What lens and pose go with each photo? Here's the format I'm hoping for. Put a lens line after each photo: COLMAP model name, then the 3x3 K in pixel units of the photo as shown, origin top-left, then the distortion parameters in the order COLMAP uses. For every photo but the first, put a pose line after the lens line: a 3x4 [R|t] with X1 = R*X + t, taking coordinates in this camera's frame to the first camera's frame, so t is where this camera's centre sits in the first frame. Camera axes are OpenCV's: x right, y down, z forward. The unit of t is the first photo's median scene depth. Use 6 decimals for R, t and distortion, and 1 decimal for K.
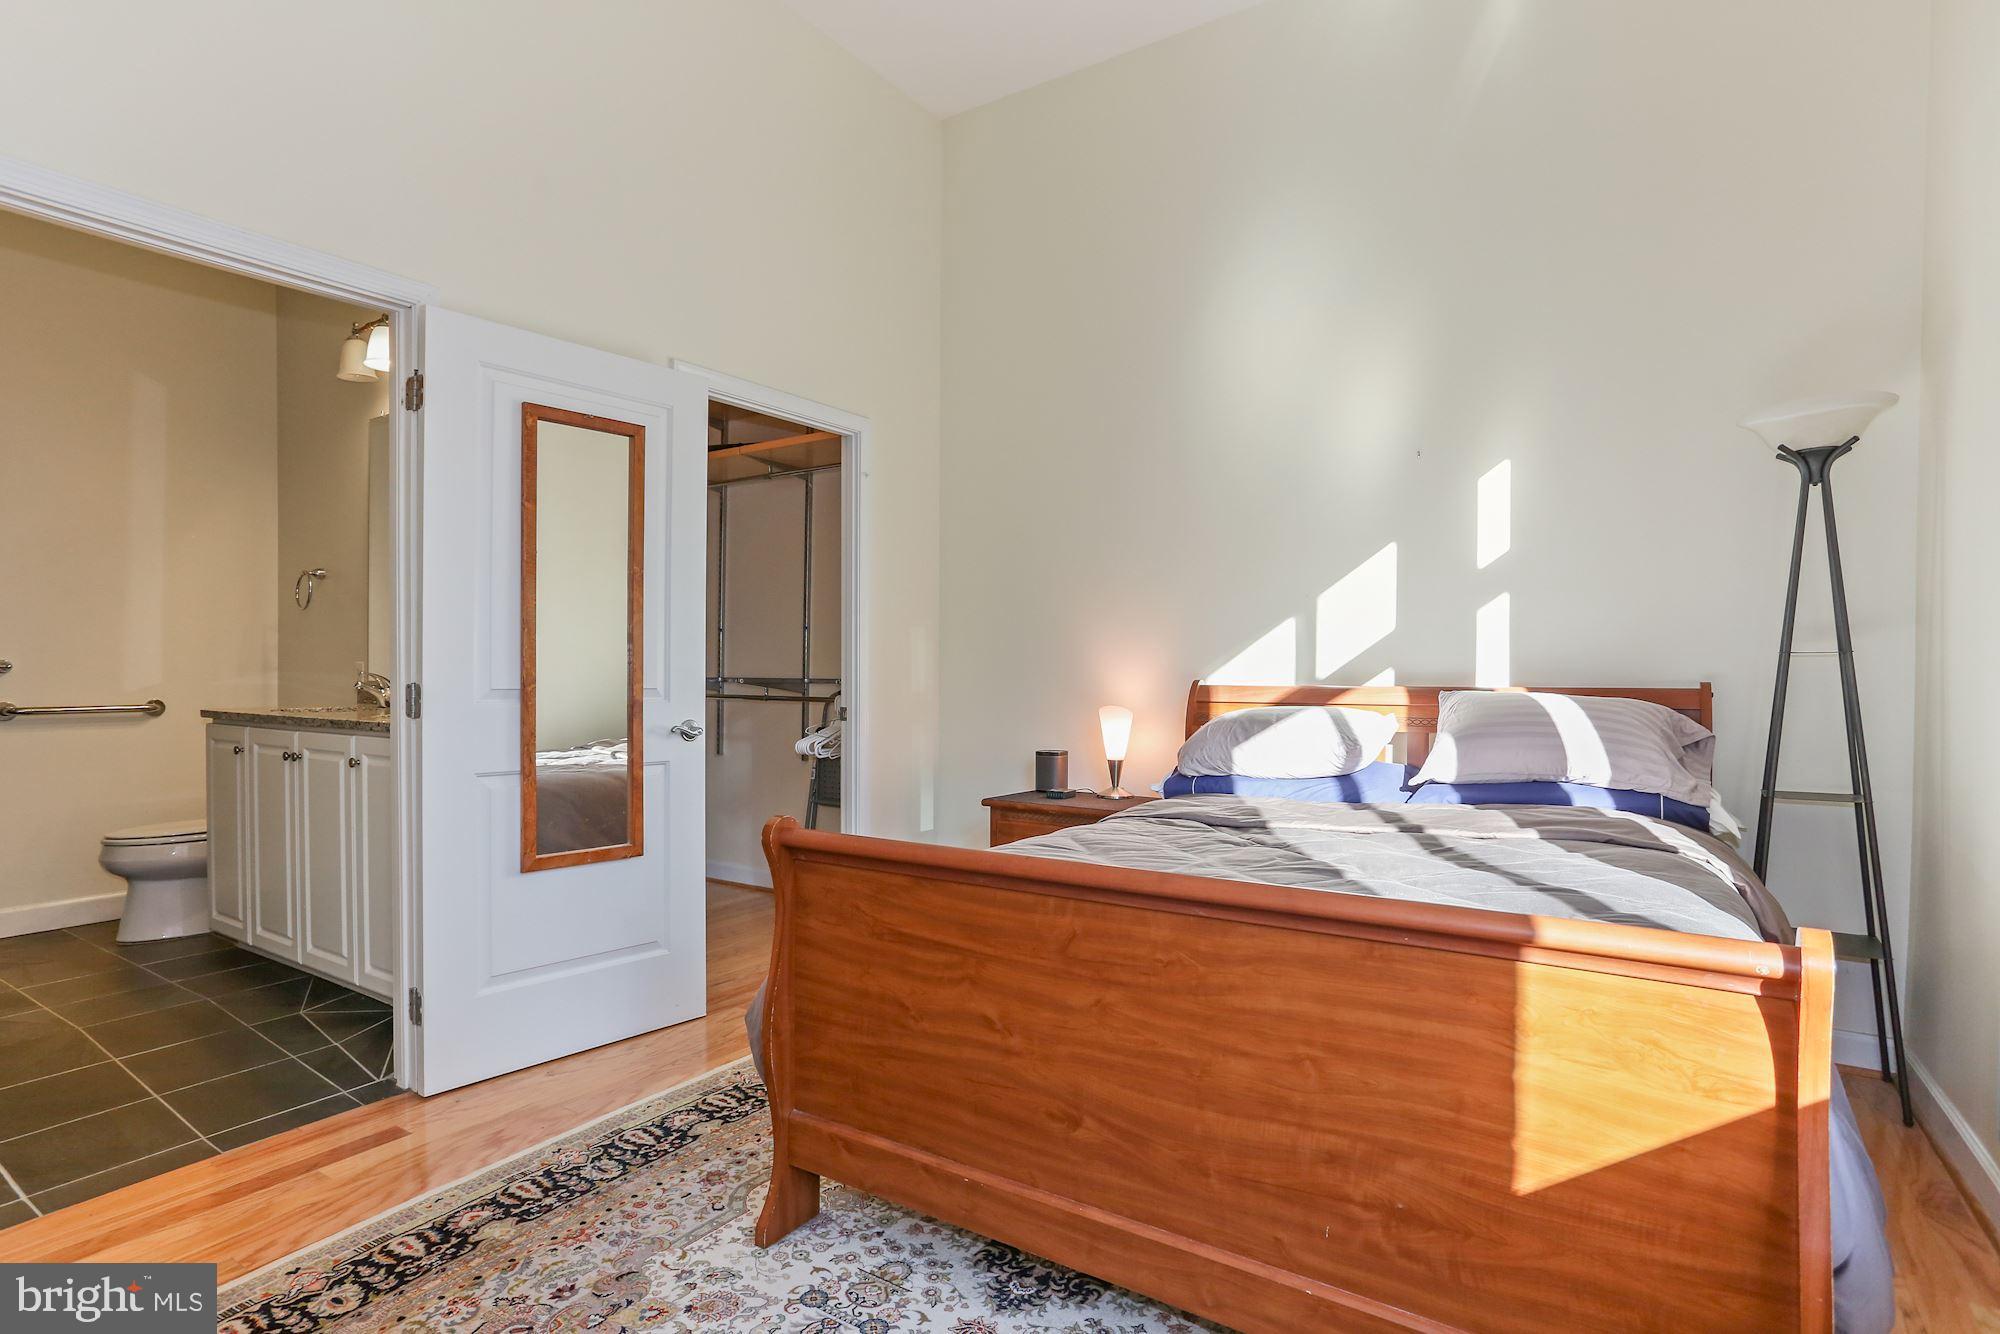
lens RADIAL K [[984.9, 0, 1006.5], [0, 984.9, 671.4], [0, 0, 1]] dist [-0.028731, 0.013923]
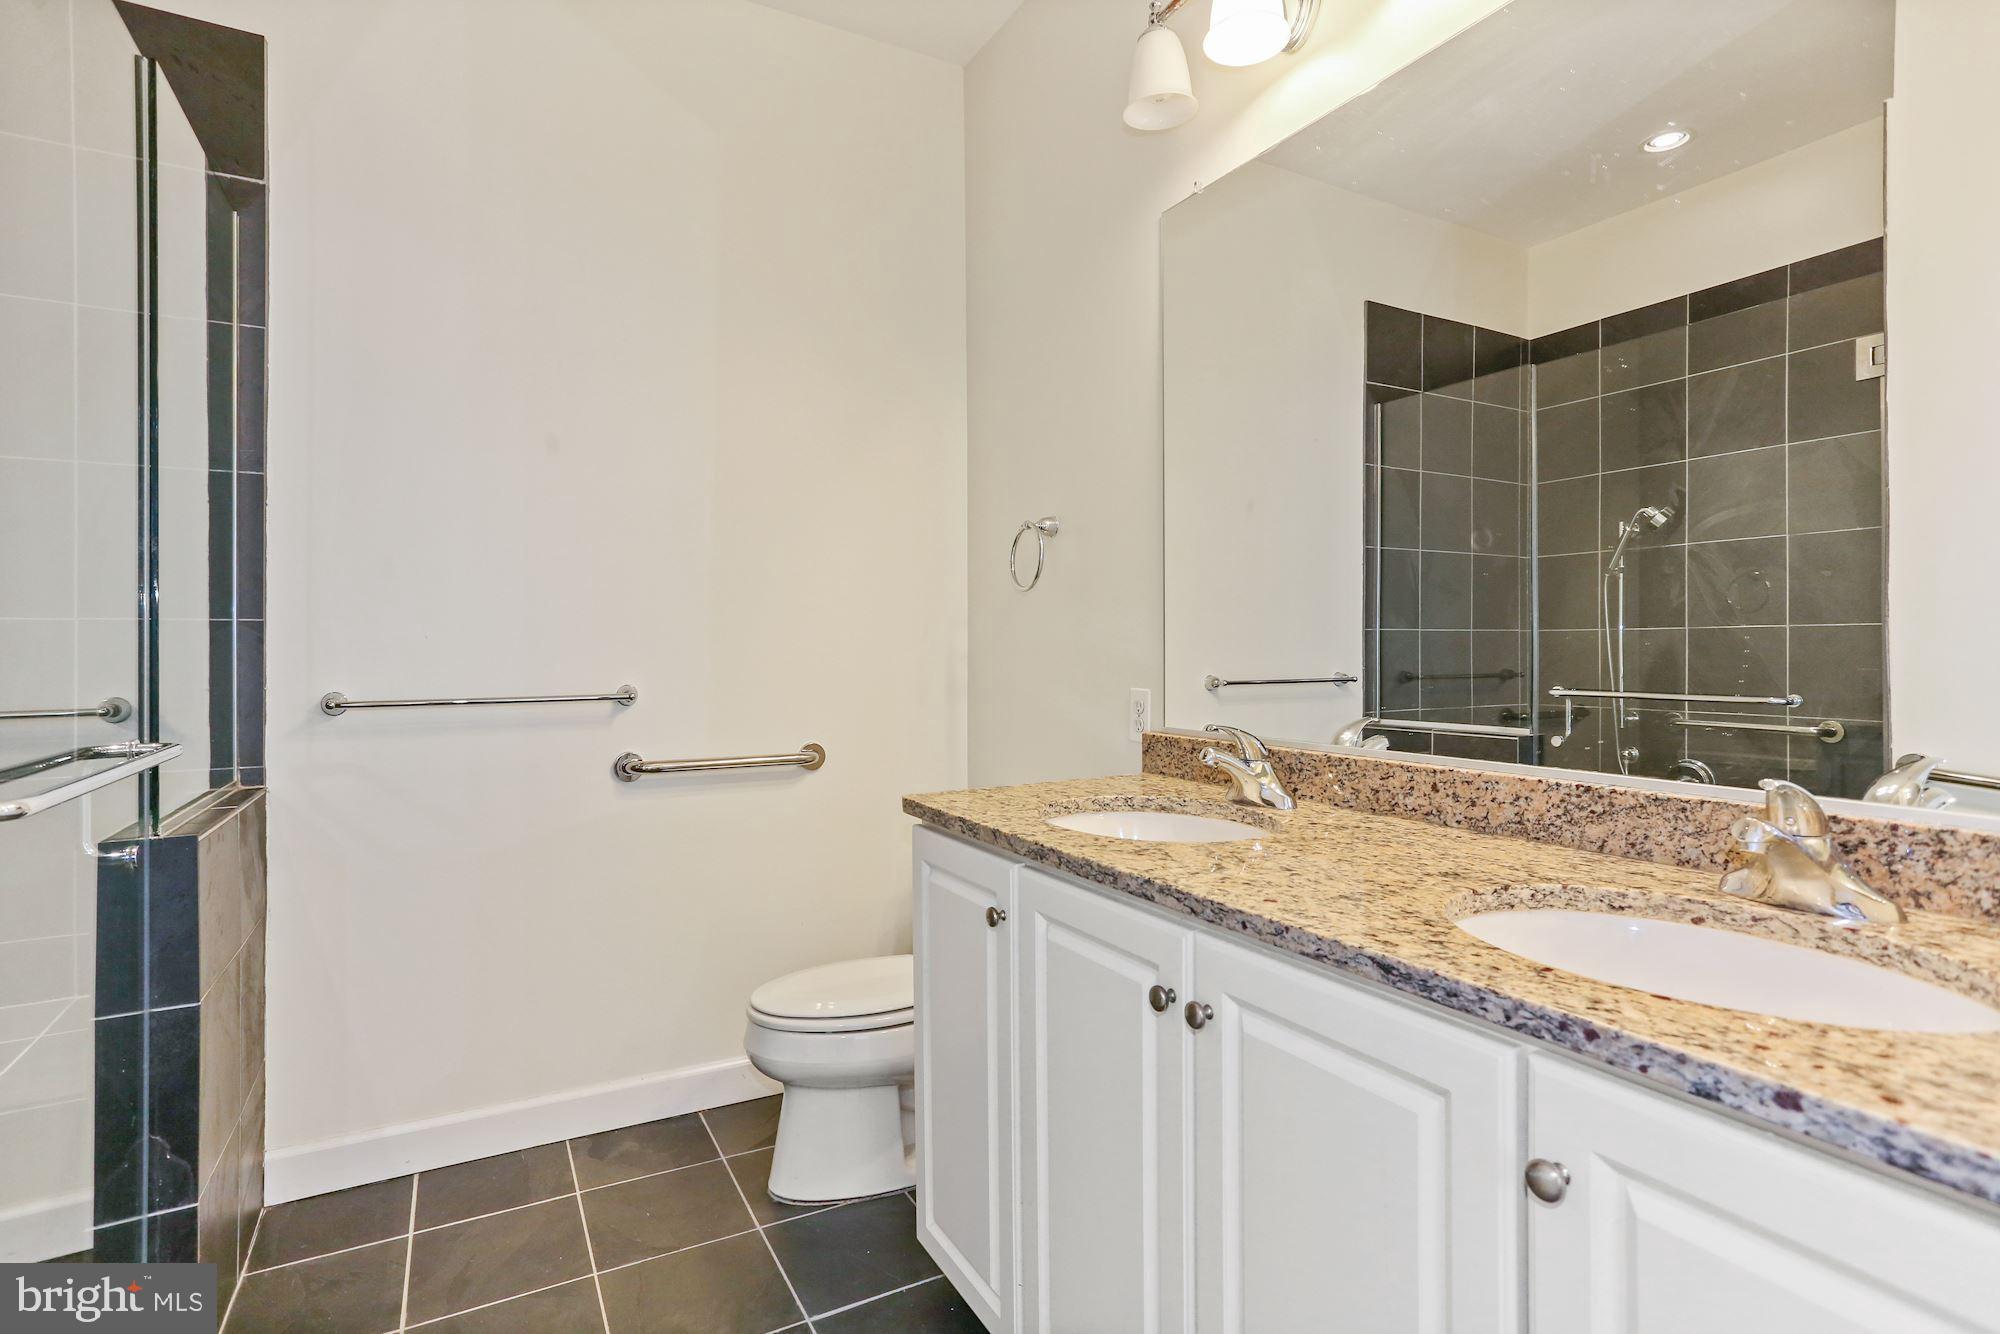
lens RADIAL K [[984.9, 0, 996.9], [0, 984.9, 634.0], [0, 0, 1]] dist [-0.028731, 0.013923]
pose [[0.885726, 0.001709, -0.464205, -0.487685], [-0.002826, 0.999995, -0.001710, -0.038965], [0.464200, 0.002827, 0.885726, 0.506085]]
